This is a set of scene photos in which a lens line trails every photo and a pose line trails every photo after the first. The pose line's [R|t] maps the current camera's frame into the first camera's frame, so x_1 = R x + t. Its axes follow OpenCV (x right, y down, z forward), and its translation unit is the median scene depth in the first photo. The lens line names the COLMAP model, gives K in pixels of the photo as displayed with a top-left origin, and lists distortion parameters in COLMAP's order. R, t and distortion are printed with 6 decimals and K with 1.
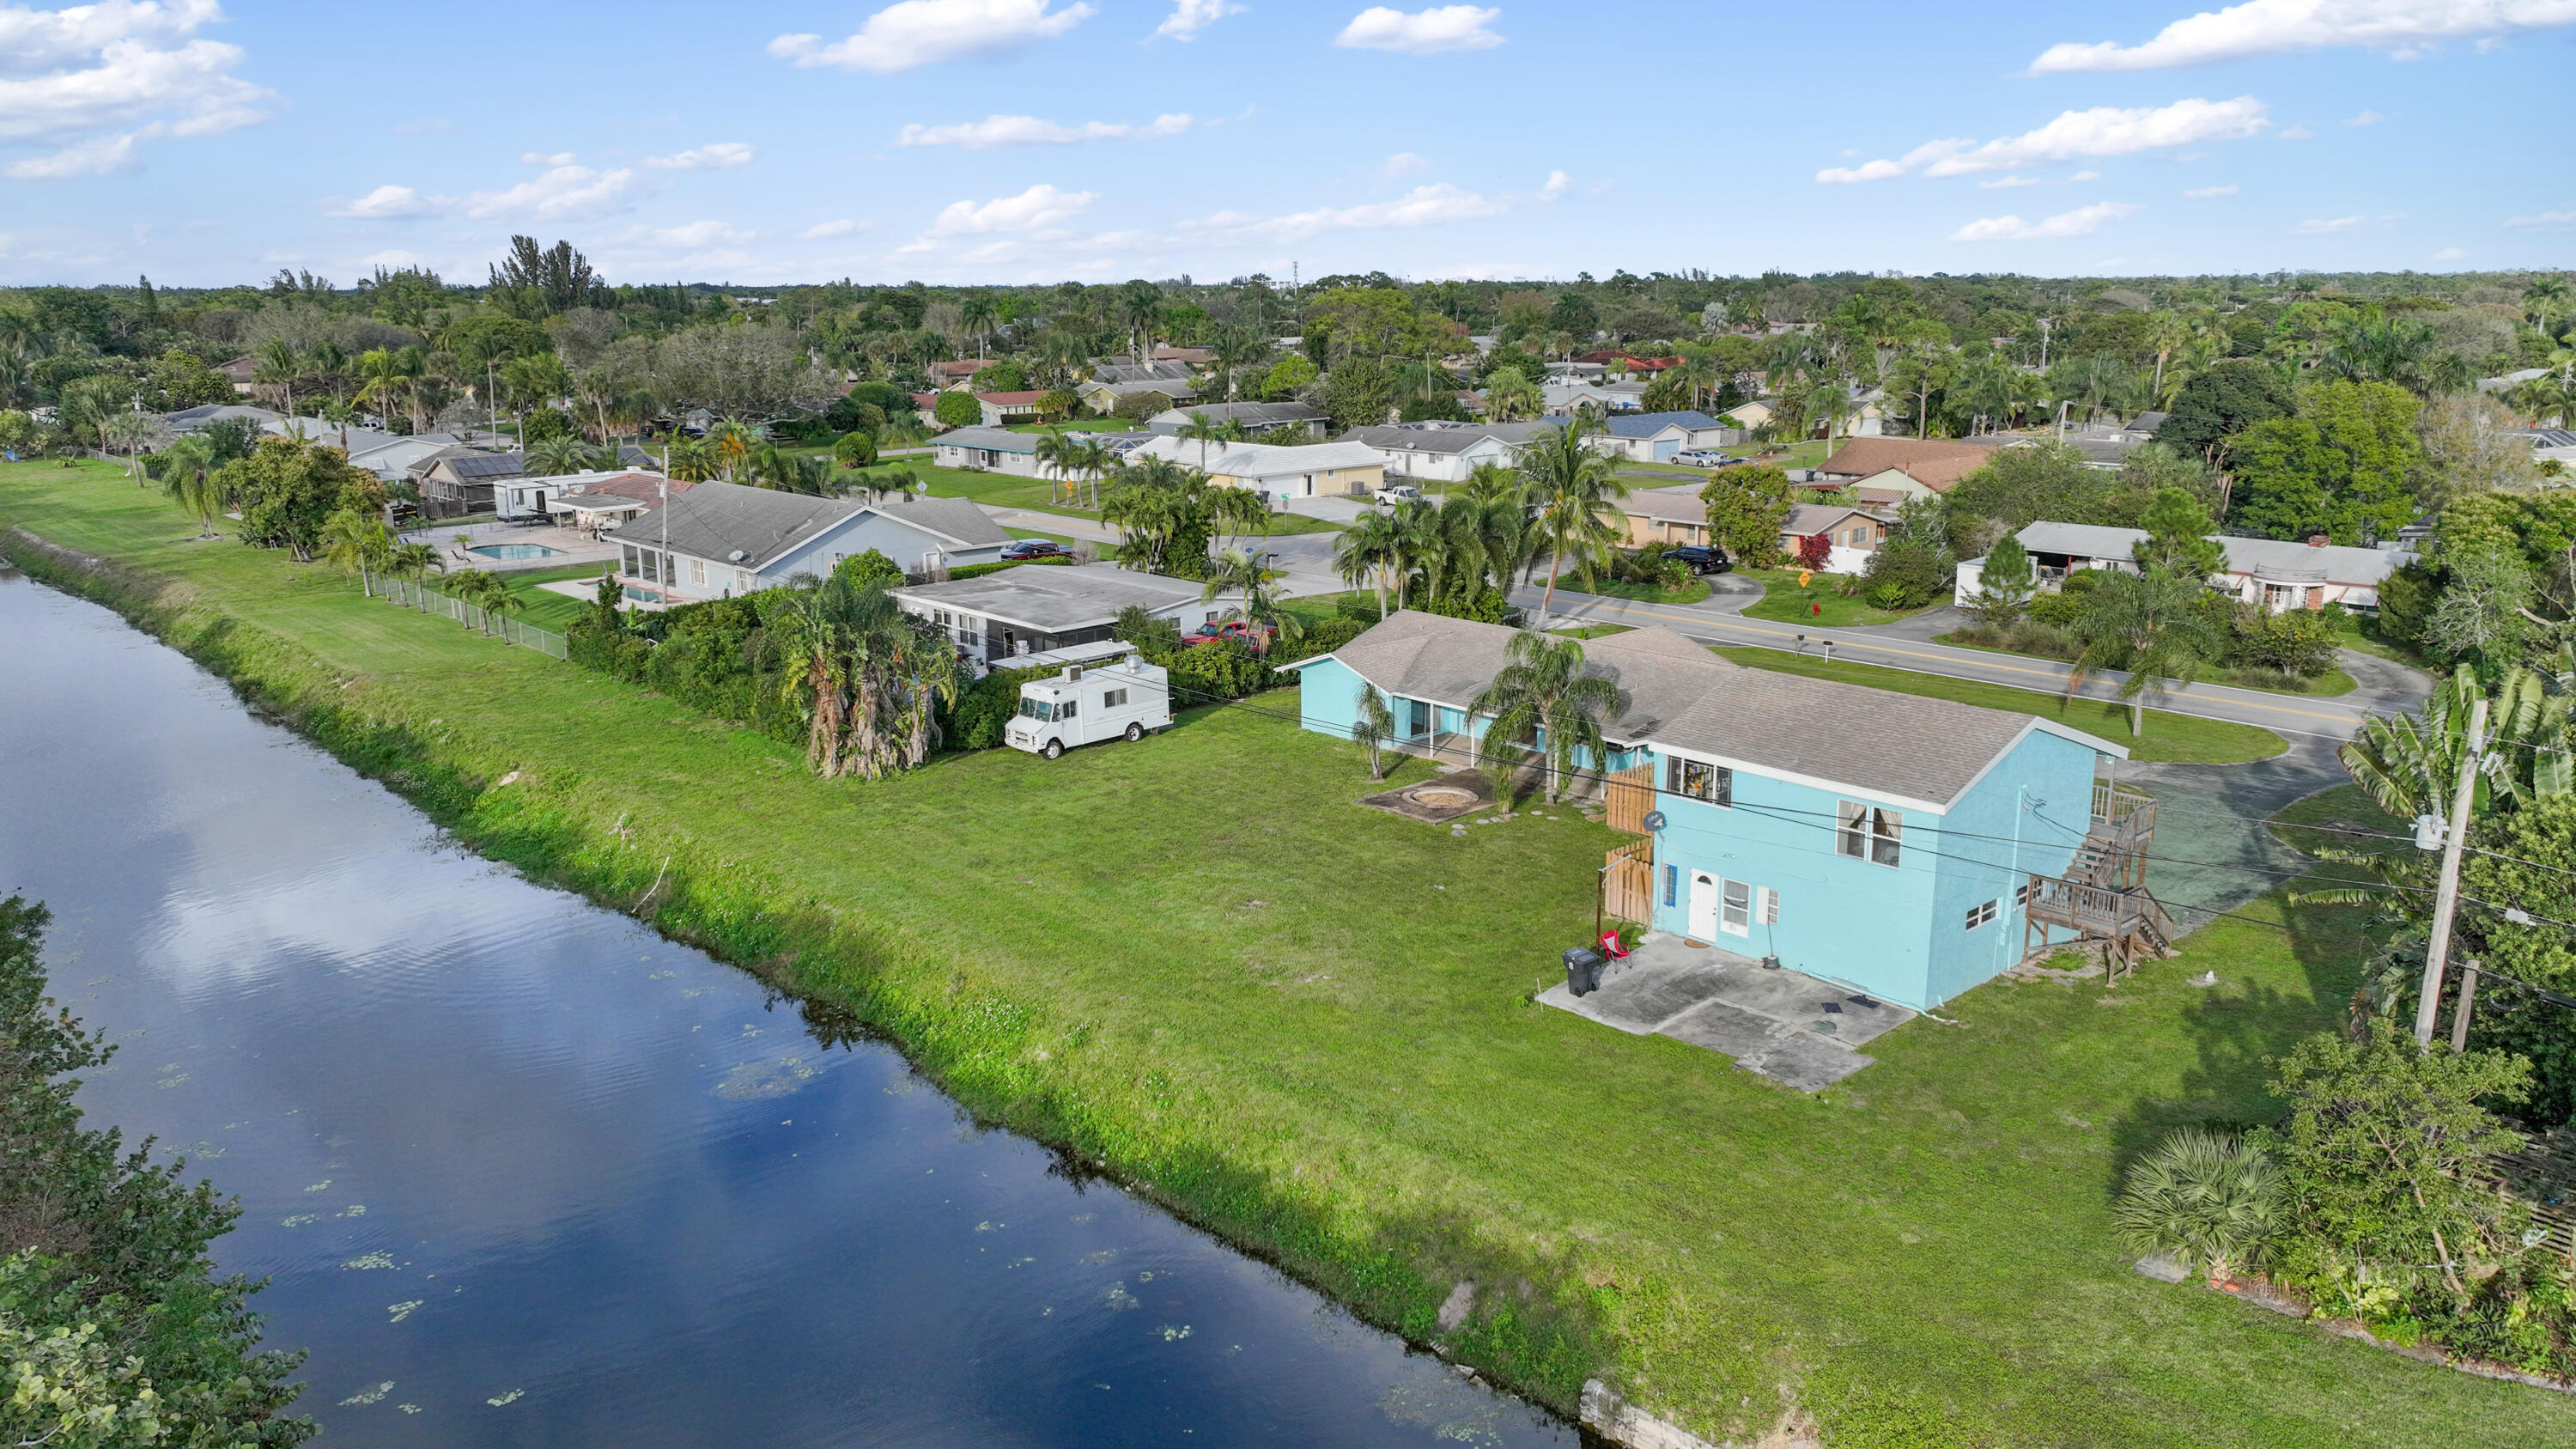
lens RADIAL K [[1761.5, 0, 1290.7], [0, 1761.5, 711.0], [0, 0, 1]] dist [-0.000987, 0.002865]
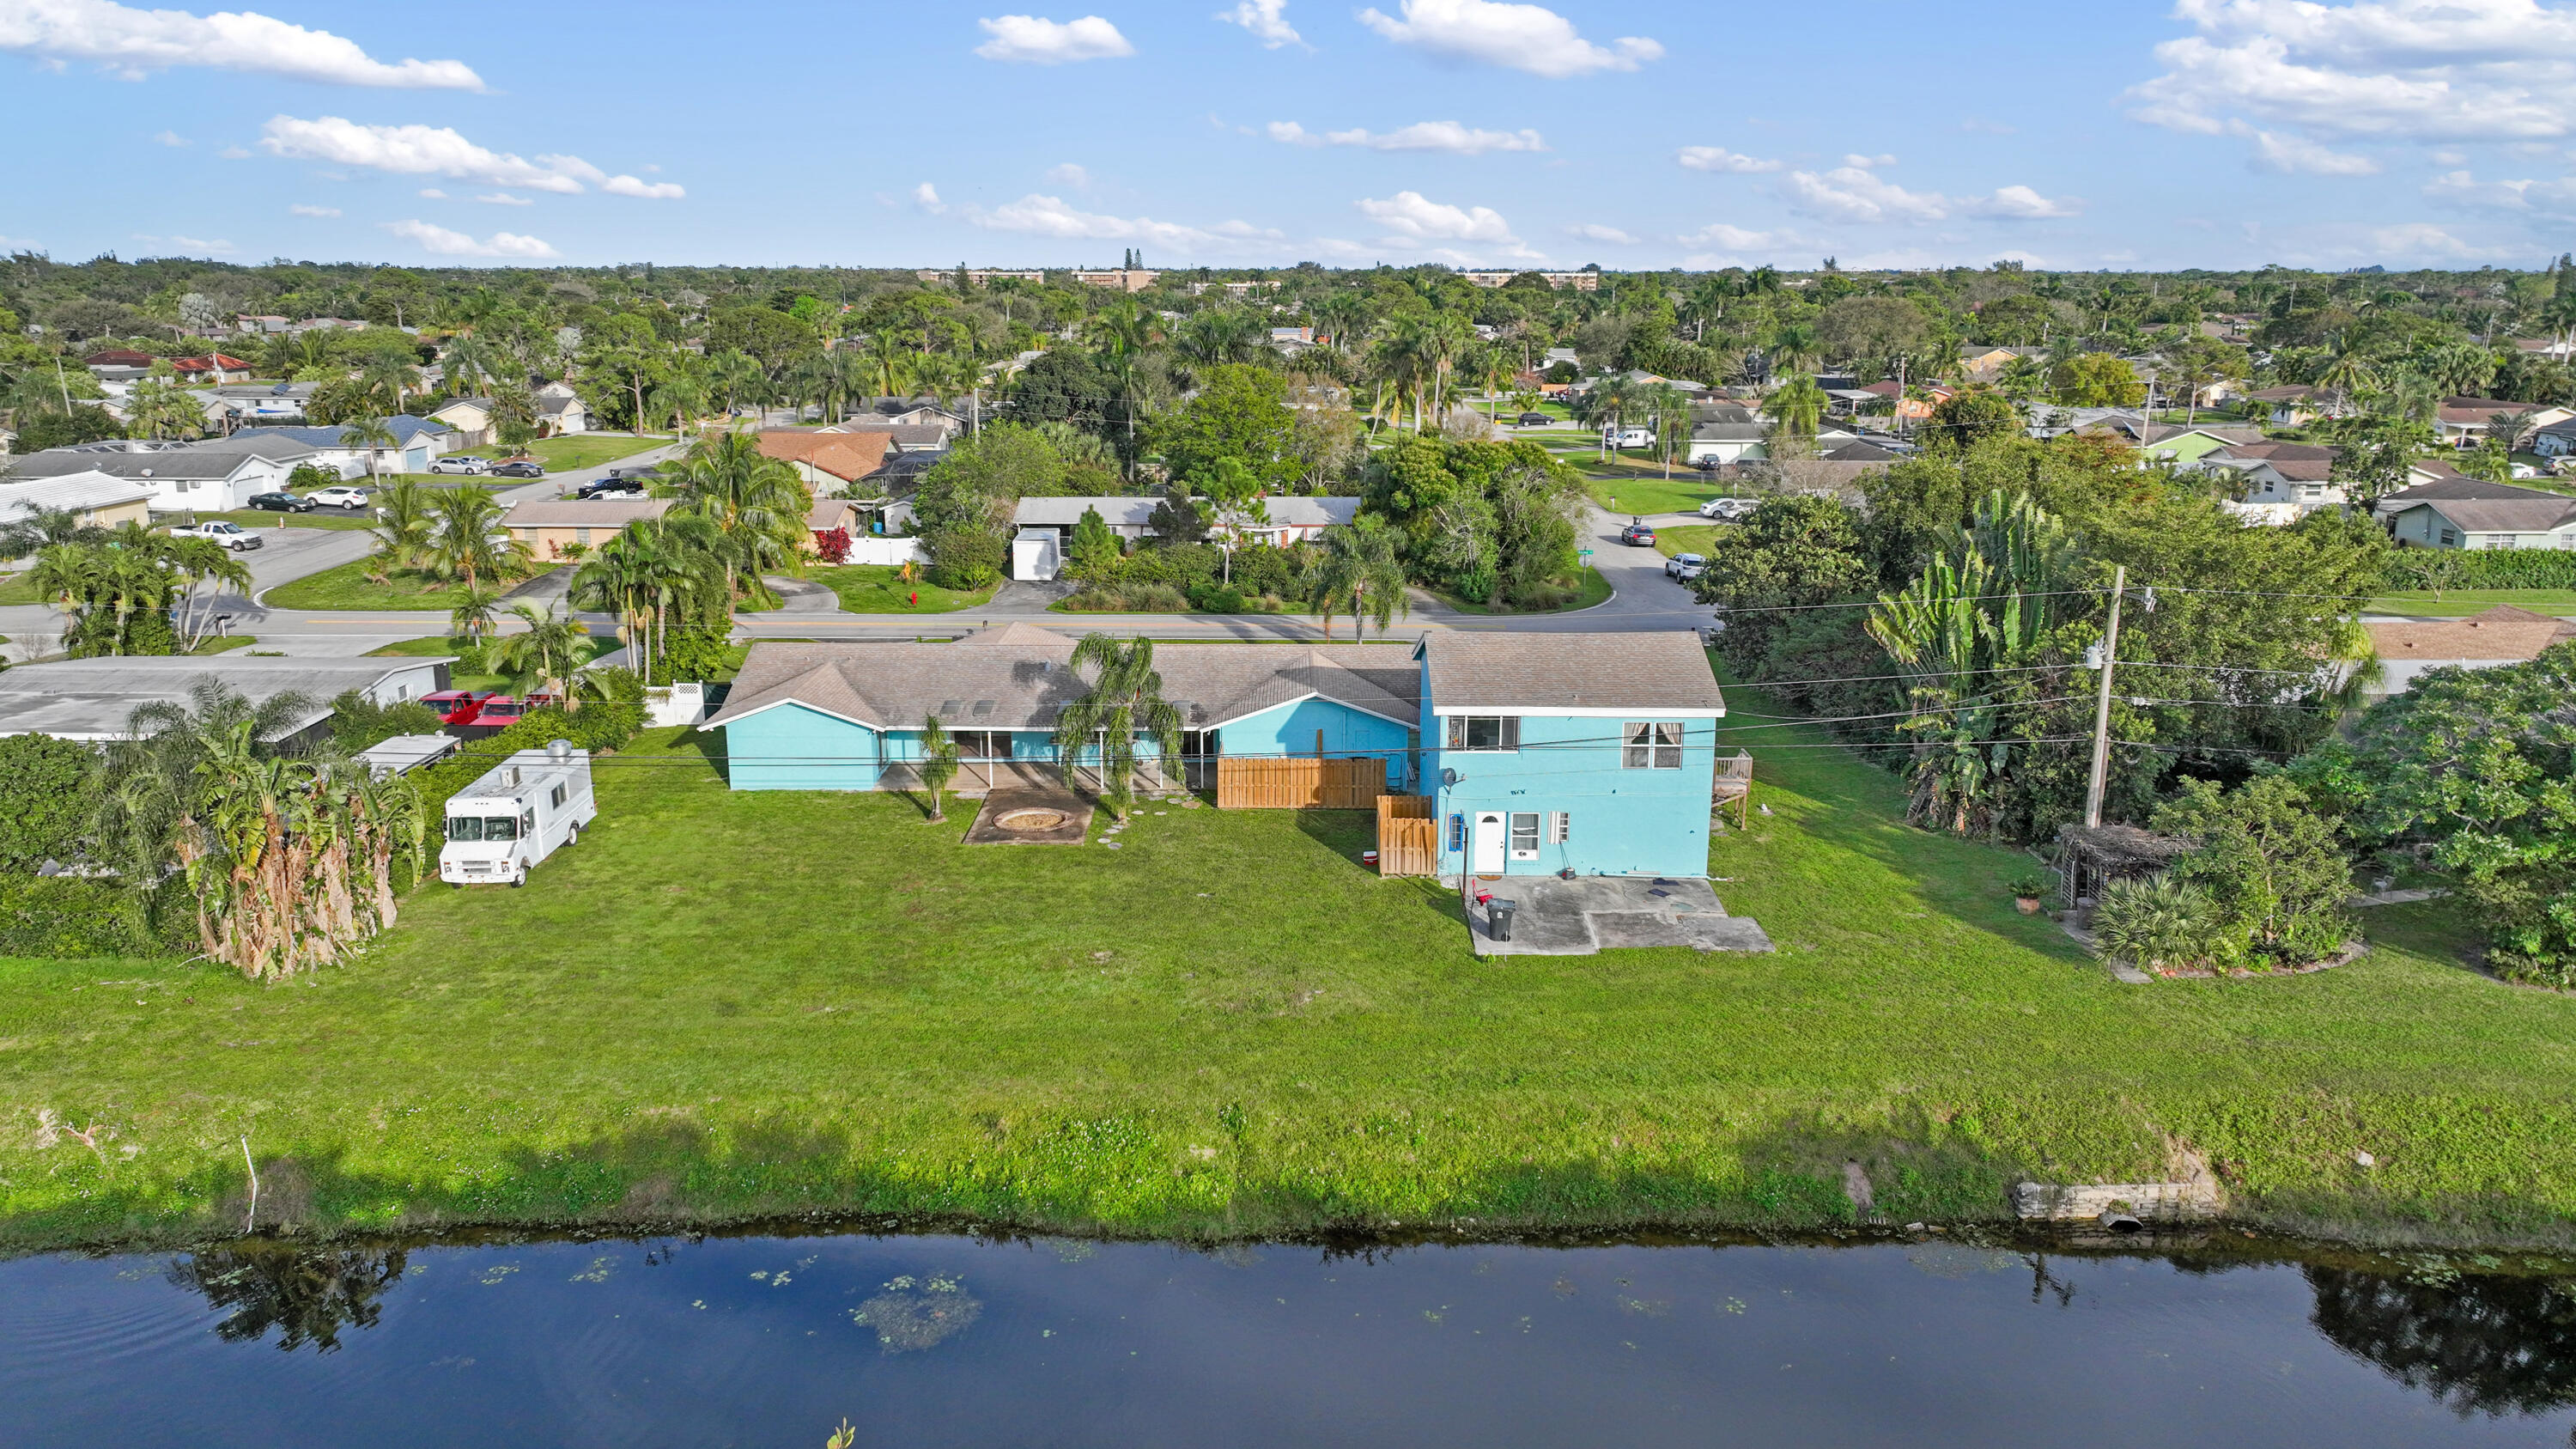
lens RADIAL K [[1761.5, 0, 1290.7], [0, 1761.5, 711.0], [0, 0, 1]] dist [-0.000987, 0.002865]
pose [[0.698444, -0.164352, 0.696537, -0.629749], [0.160564, 0.984448, 0.071283, -0.073405], [-0.697420, 0.062051, 0.713971, 0.291513]]
